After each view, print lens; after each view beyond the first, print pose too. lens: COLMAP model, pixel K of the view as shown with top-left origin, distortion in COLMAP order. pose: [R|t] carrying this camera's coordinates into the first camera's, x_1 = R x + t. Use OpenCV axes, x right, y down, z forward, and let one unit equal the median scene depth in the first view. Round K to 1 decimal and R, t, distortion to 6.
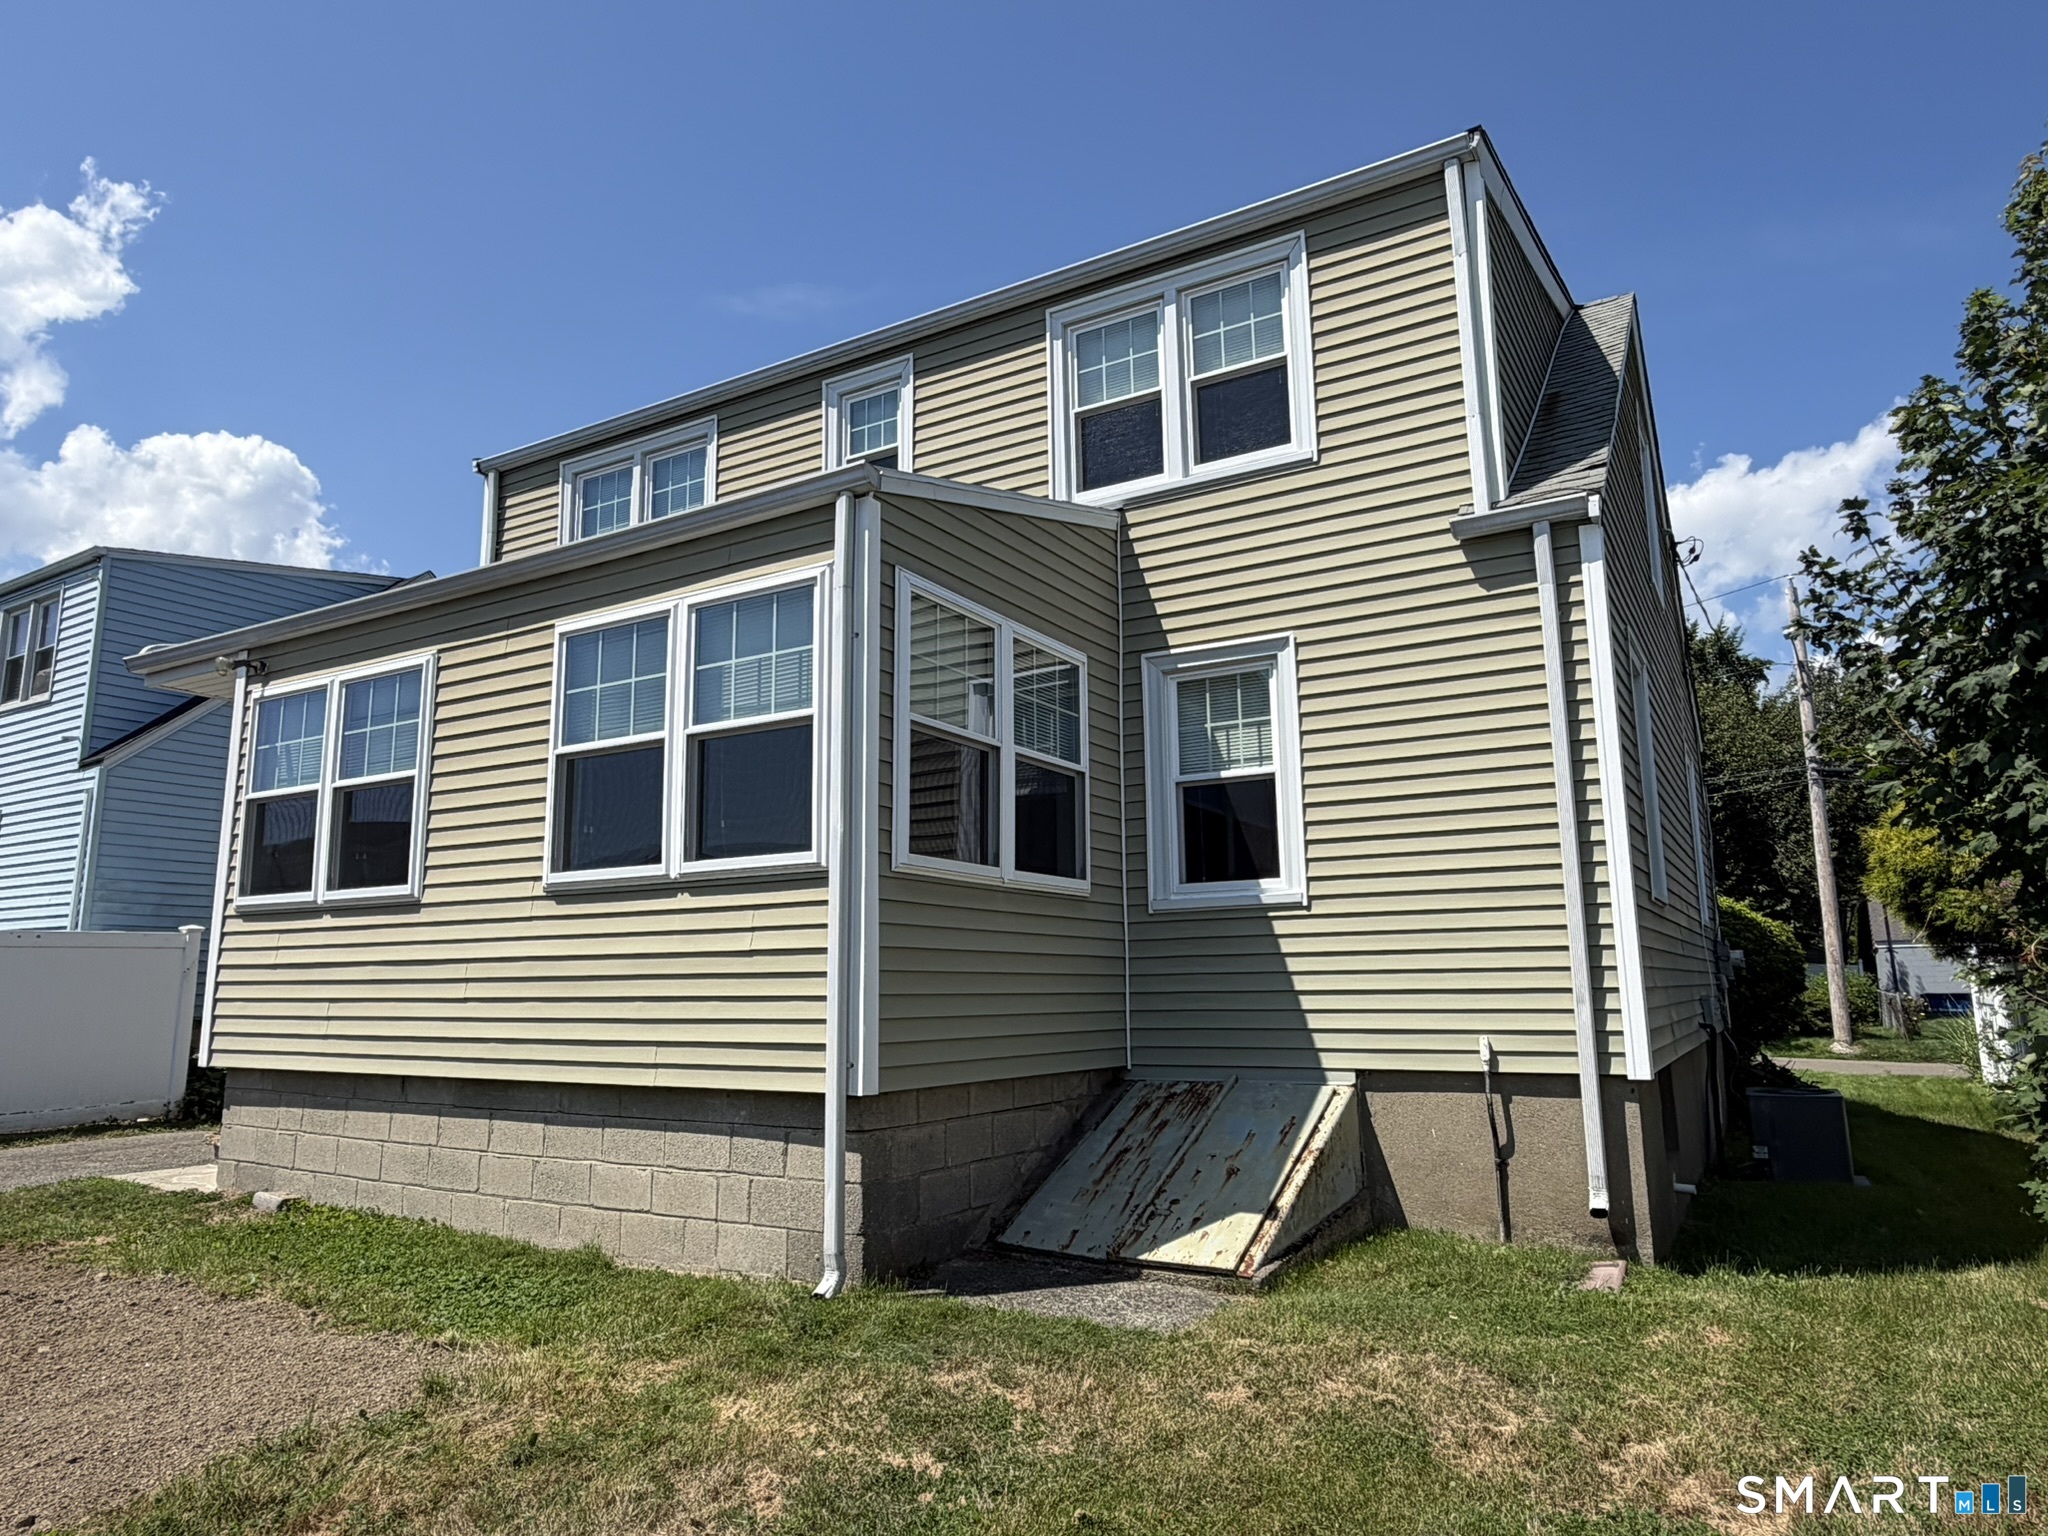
lens RADIAL K [[1291.1, 0, 1014.2], [0, 1291.1, 760.4], [0, 0, 1]] dist [0.004984, 0.028517]
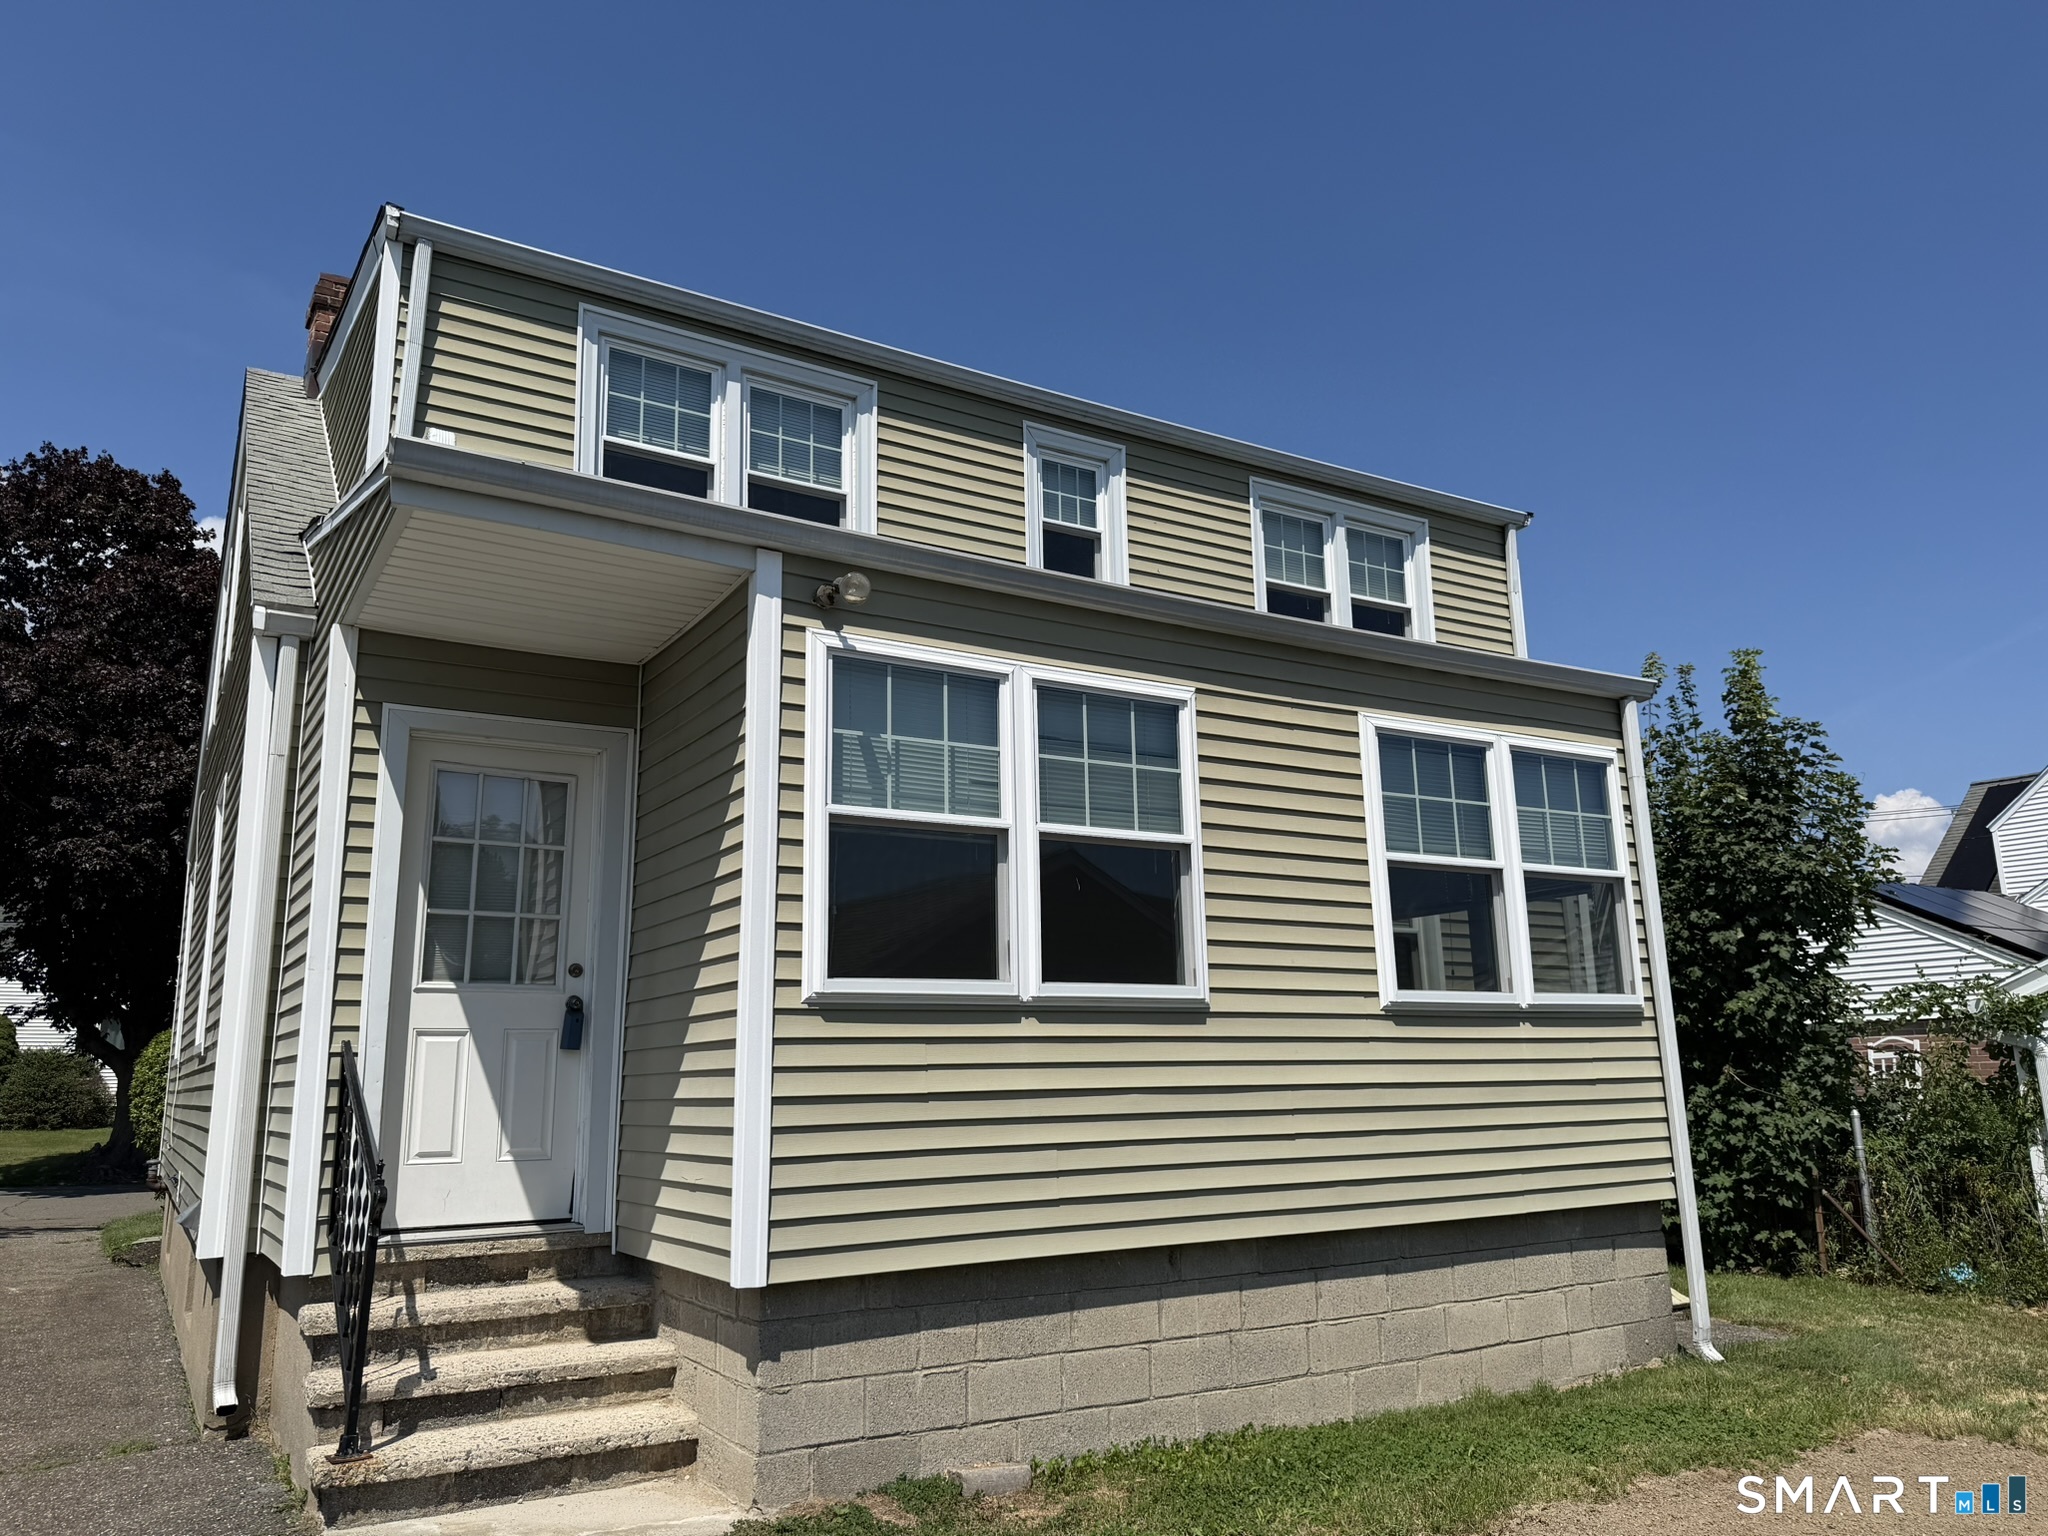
lens RADIAL K [[1550.2, 0, 1025.1], [0, 1550.2, 806.6], [0, 0, 1]] dist [-0.001802, -0.001758]
pose [[0.435340, 0.186003, 0.880842, -1.325453], [-0.107219, 0.982172, -0.154410, 0.143256], [-0.893859, -0.027222, 0.447522, 0.687667]]
